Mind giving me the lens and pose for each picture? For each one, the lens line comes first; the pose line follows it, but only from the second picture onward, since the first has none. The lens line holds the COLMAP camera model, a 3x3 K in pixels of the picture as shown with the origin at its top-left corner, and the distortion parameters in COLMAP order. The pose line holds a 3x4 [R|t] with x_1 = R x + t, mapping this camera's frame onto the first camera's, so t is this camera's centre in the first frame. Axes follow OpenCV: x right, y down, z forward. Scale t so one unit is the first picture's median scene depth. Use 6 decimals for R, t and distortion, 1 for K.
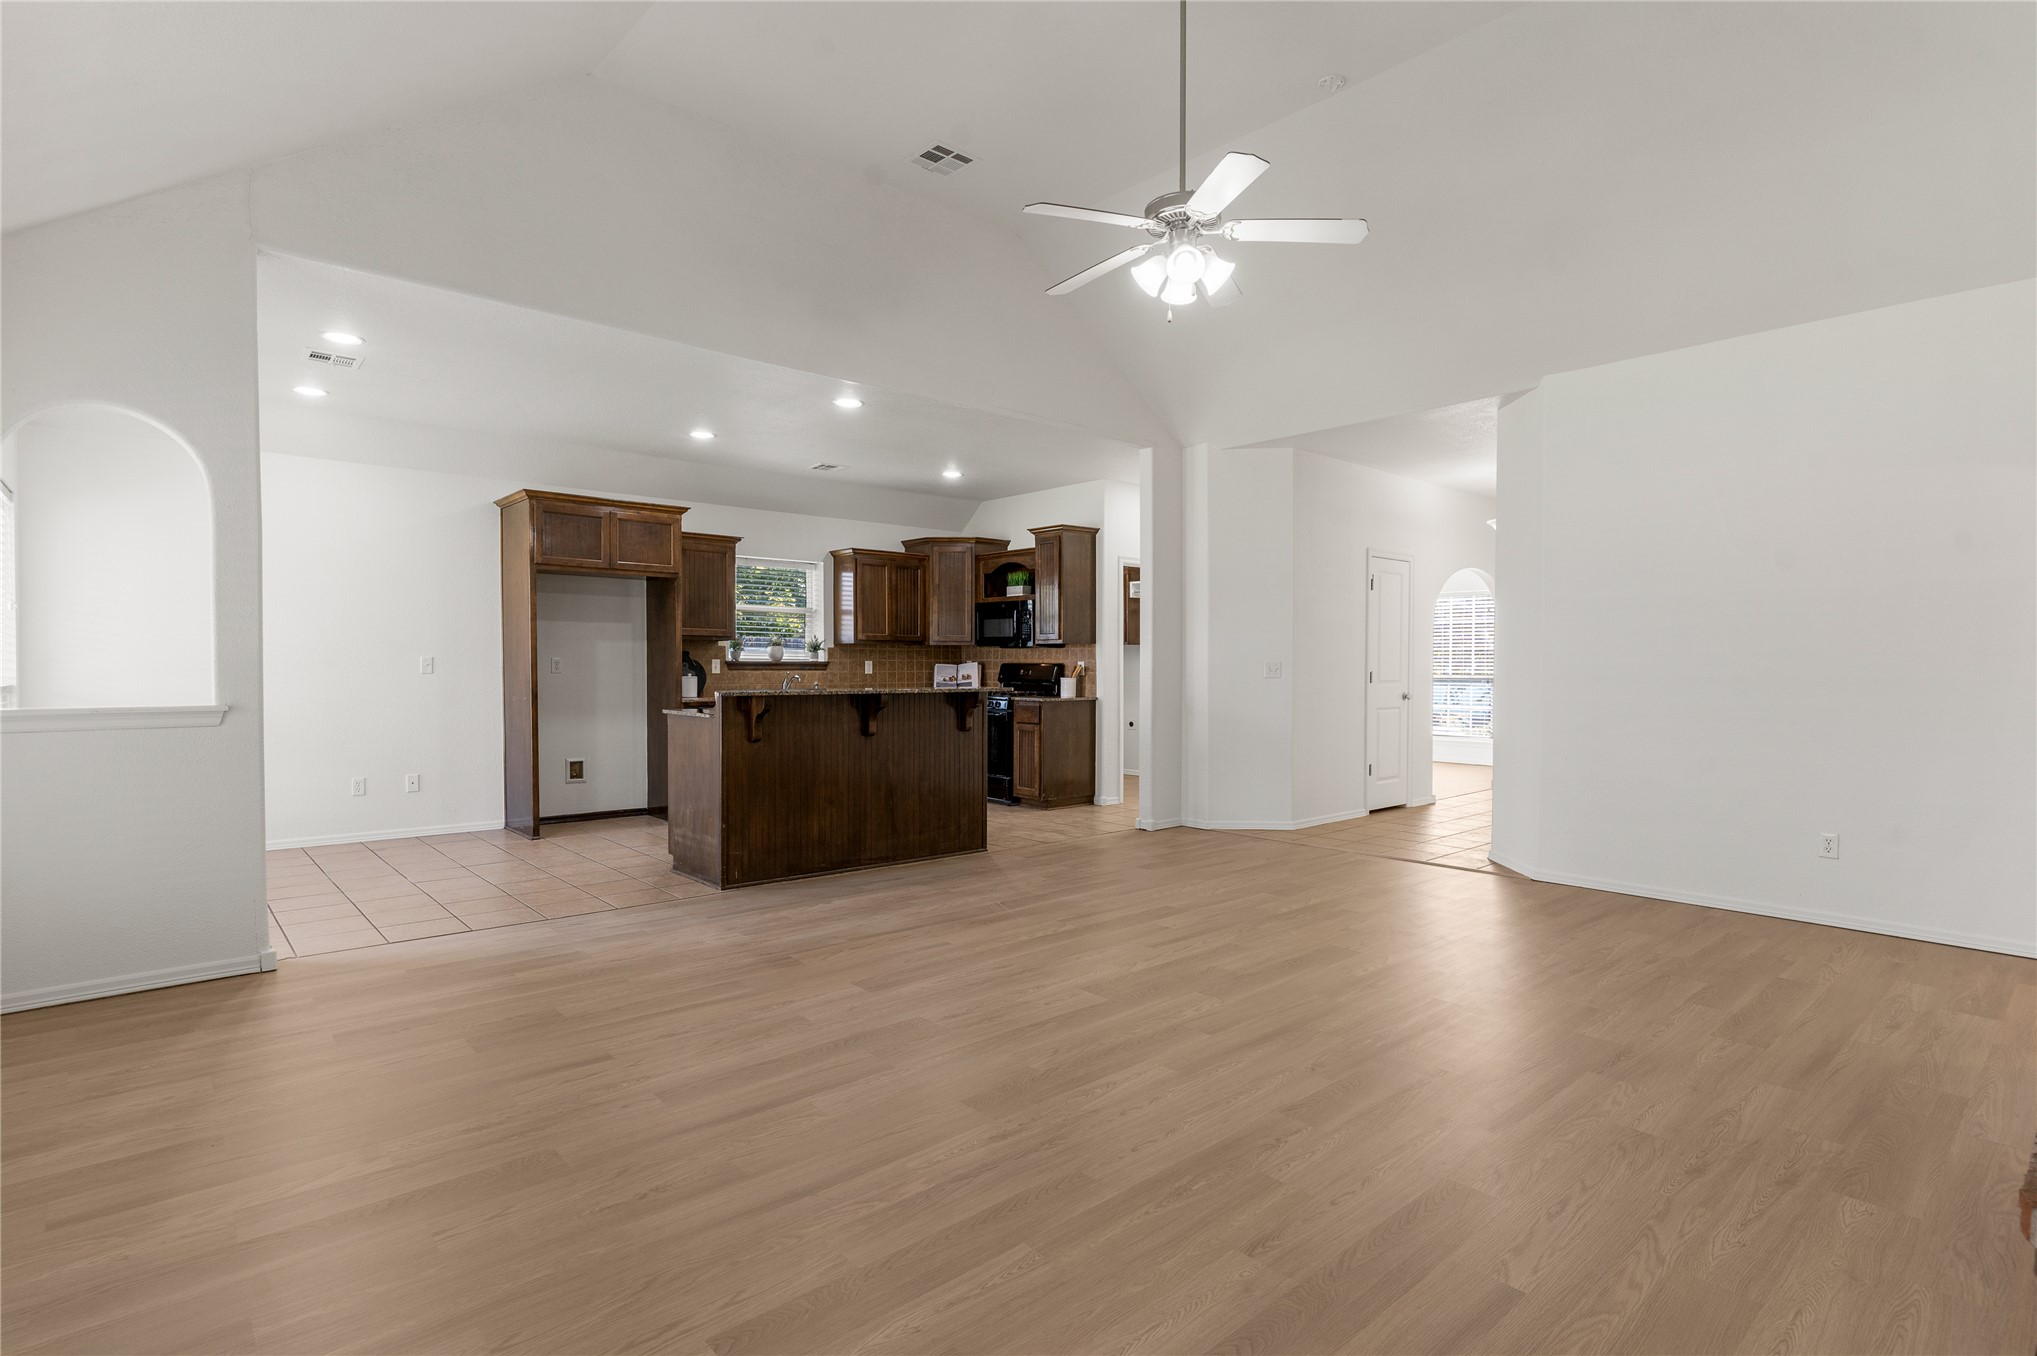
lens RADIAL K [[991.5, 0, 1028.8], [0, 991.5, 700.5], [0, 0, 1]] dist [0.003728, 0.001041]
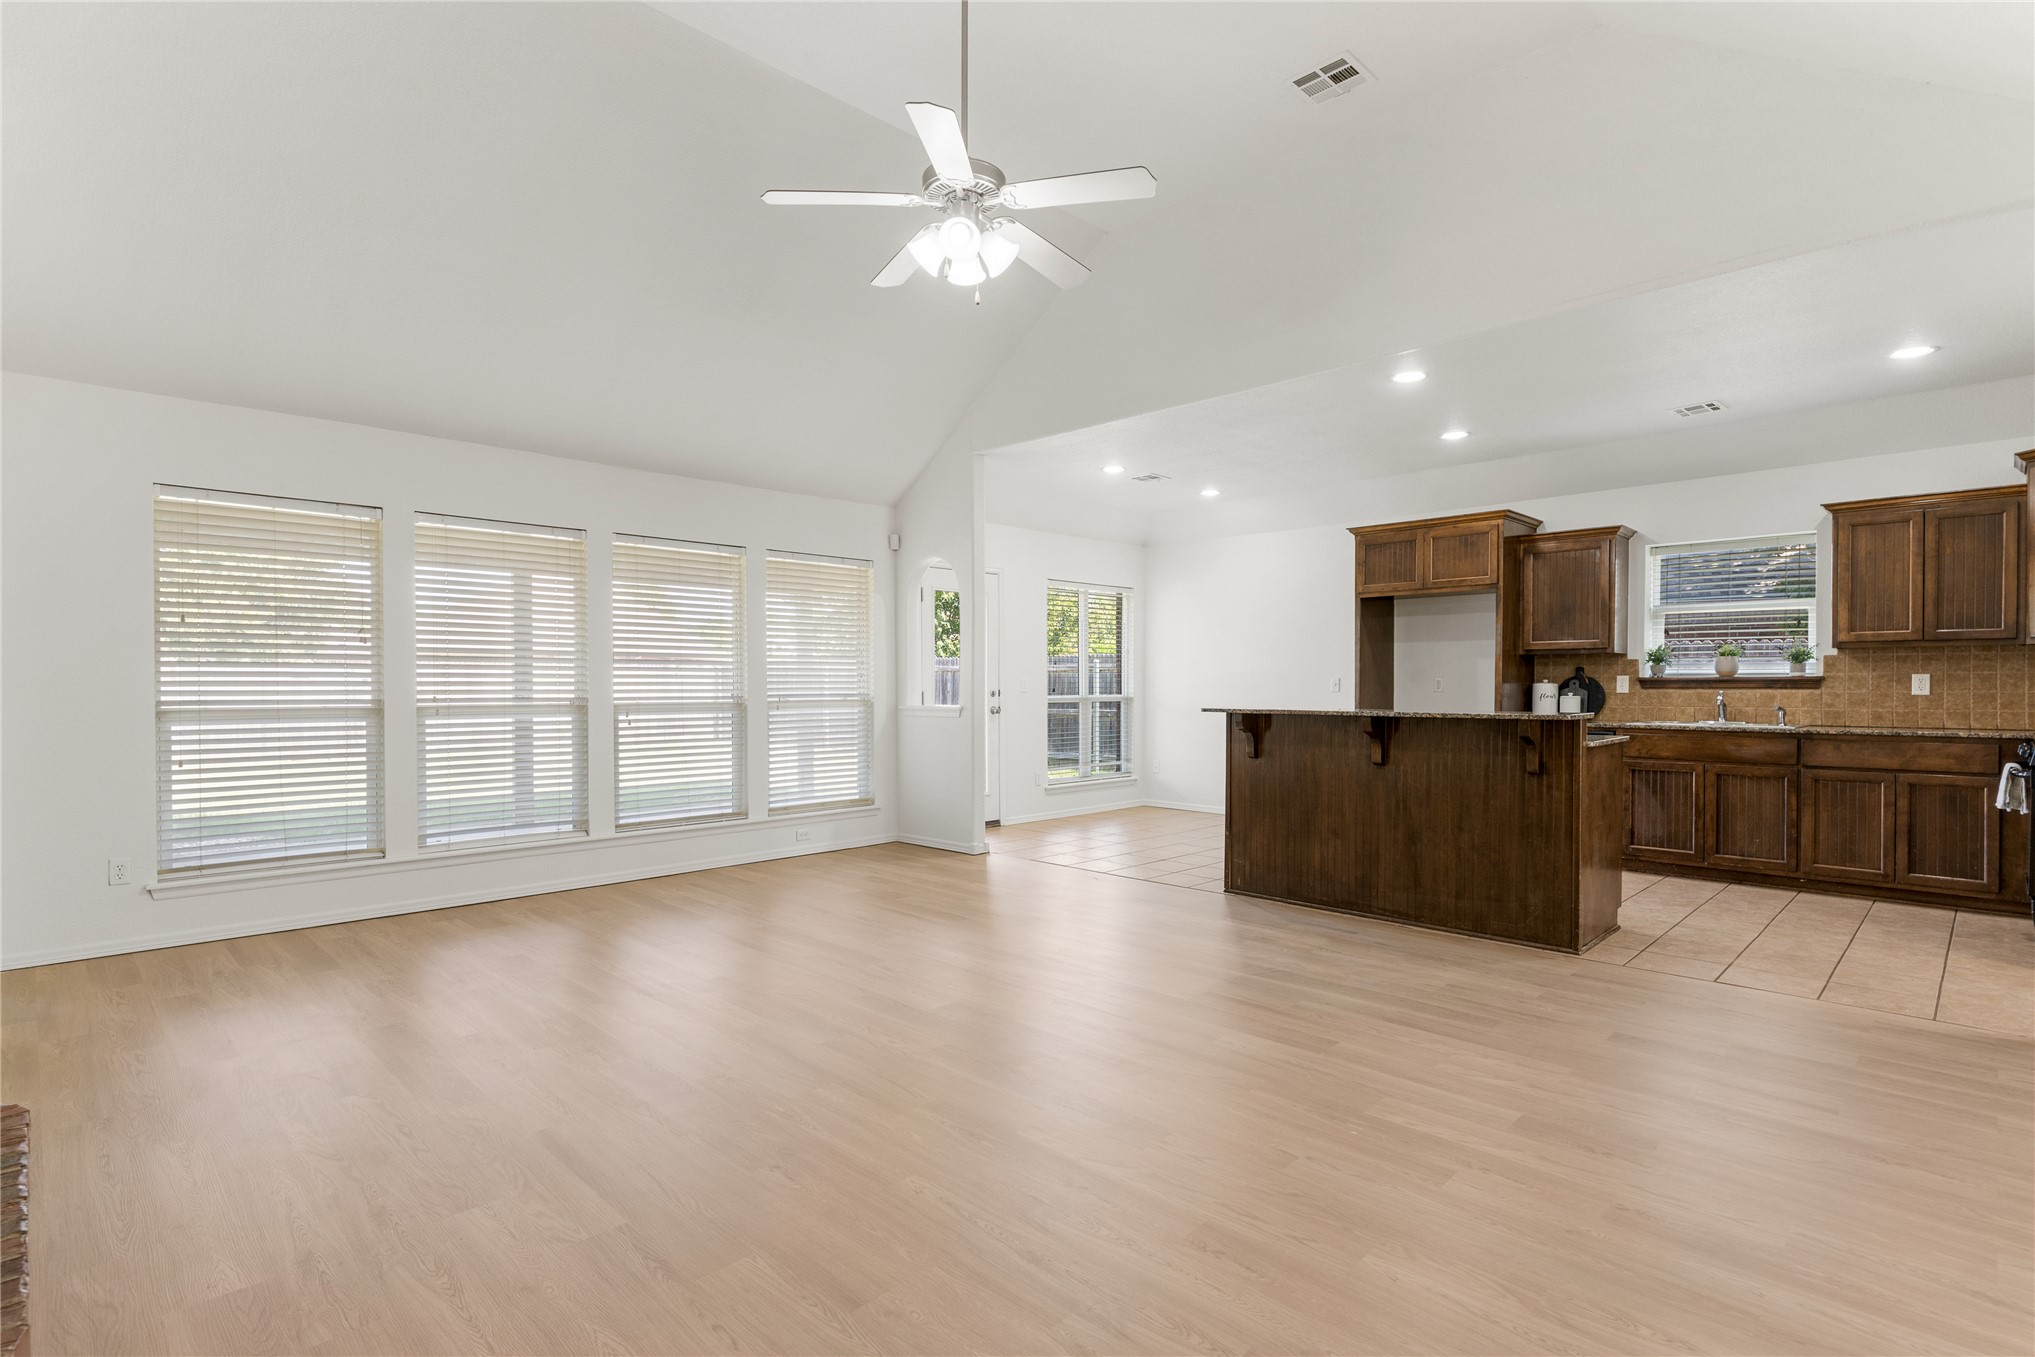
lens RADIAL K [[985.3, 0, 1014.5], [0, 985.3, 703.7], [0, 0, 1]] dist [0.002623, 0.000413]
pose [[0.053453, 0.015240, -0.998454, 0.454363], [-0.029953, 0.999458, 0.013652, -0.013519], [0.998121, 0.029177, 0.053881, 0.426627]]
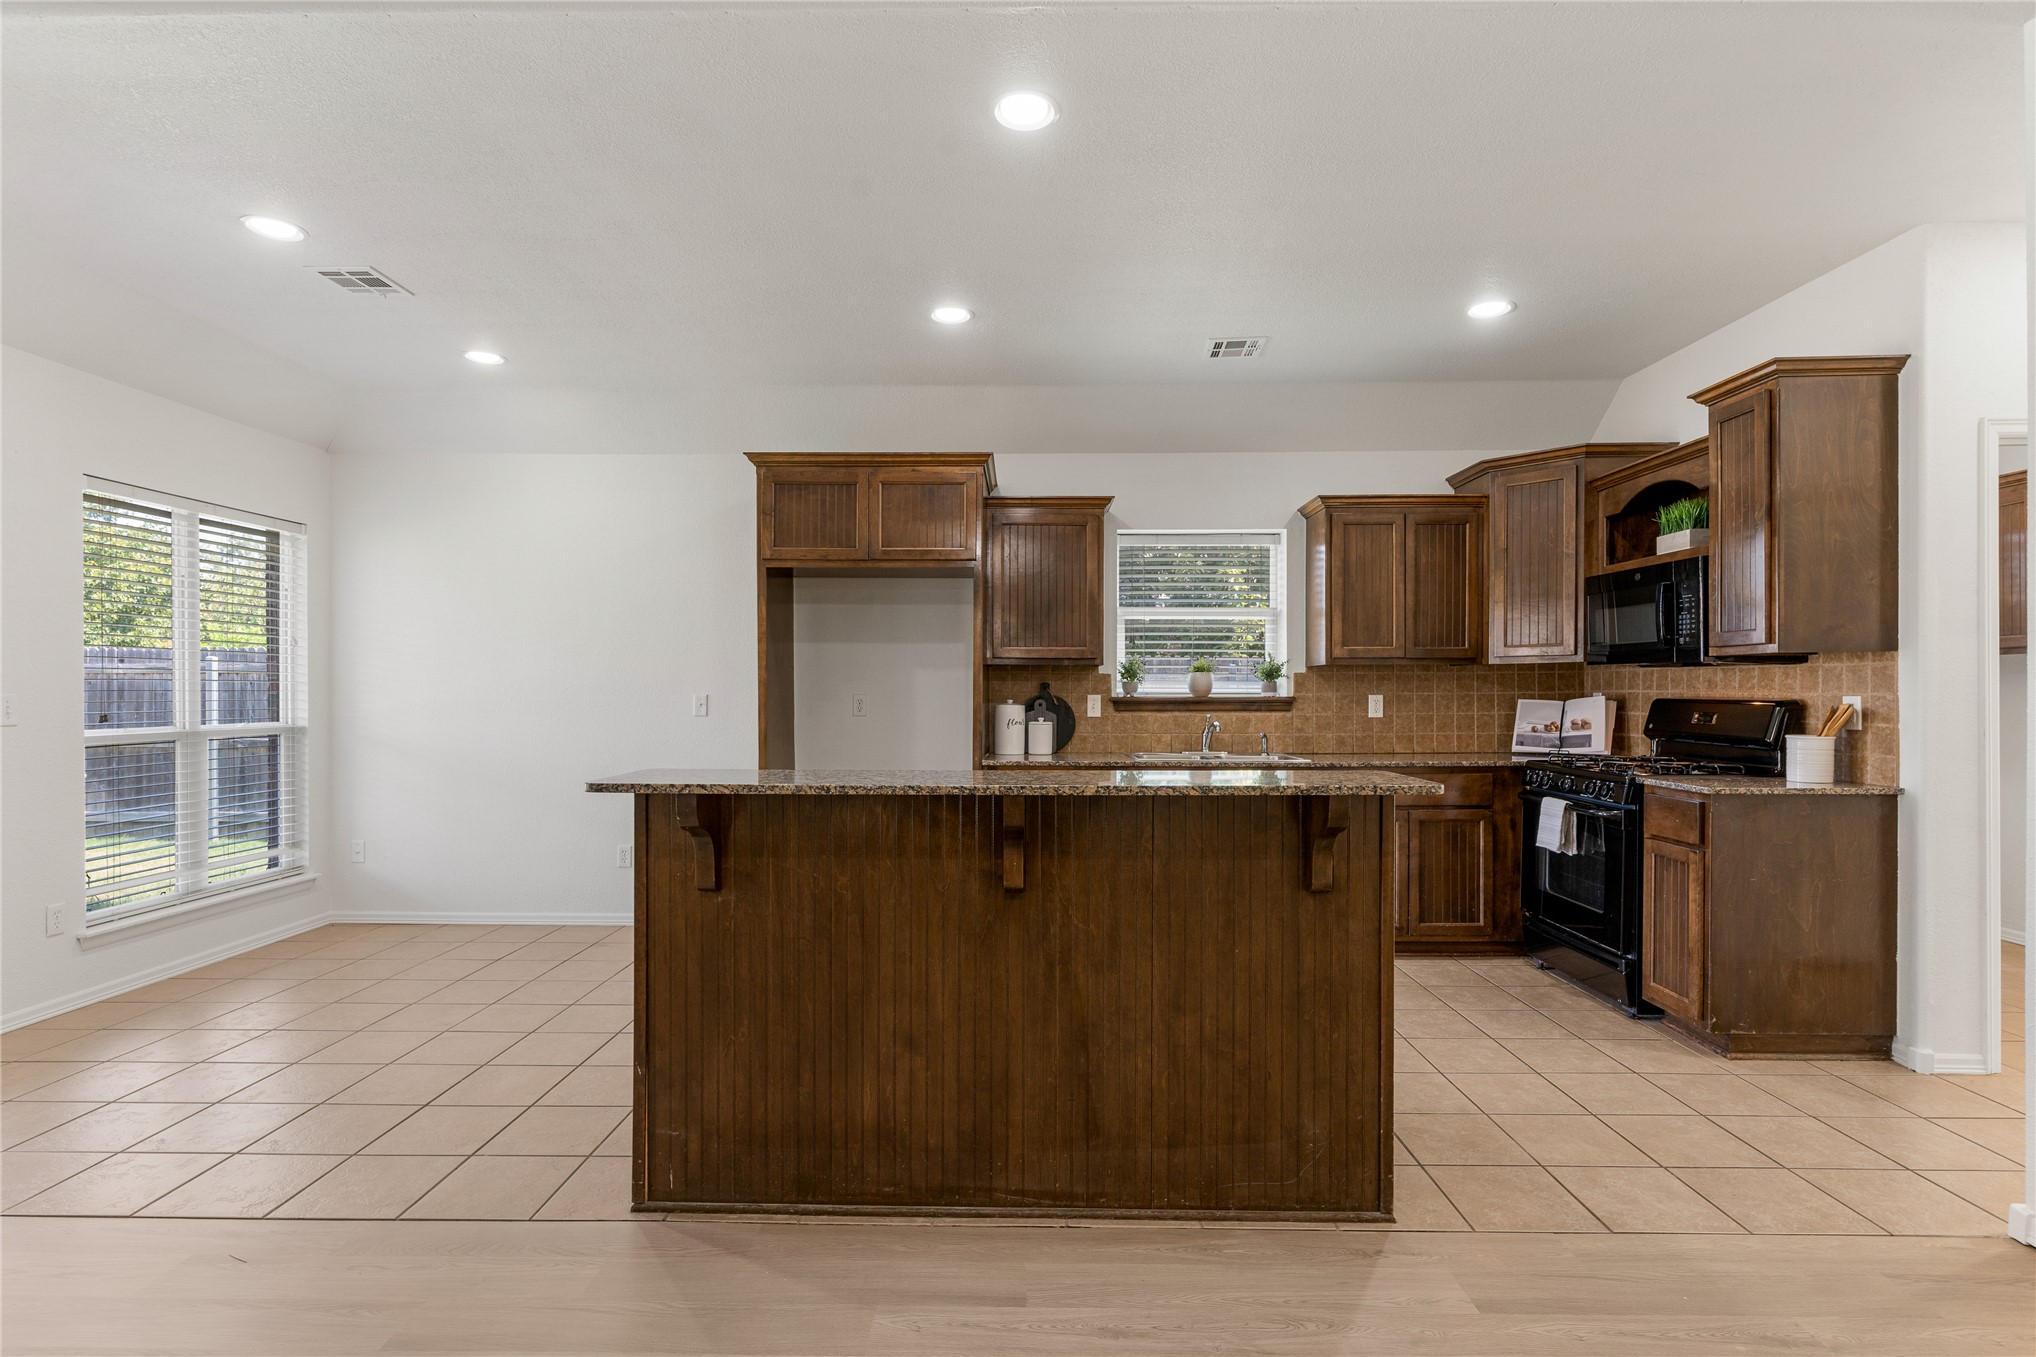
lens RADIAL K [[985.7, 0, 1015.0], [0, 985.7, 703.7], [0, 0, 1]] dist [0.002623, 0.000413]
pose [[0.733904, 0.003393, -0.679245, 0.076194], [-0.019327, 0.999687, -0.015888, -0.023173], [0.678978, 0.024789, 0.733740, 0.471569]]
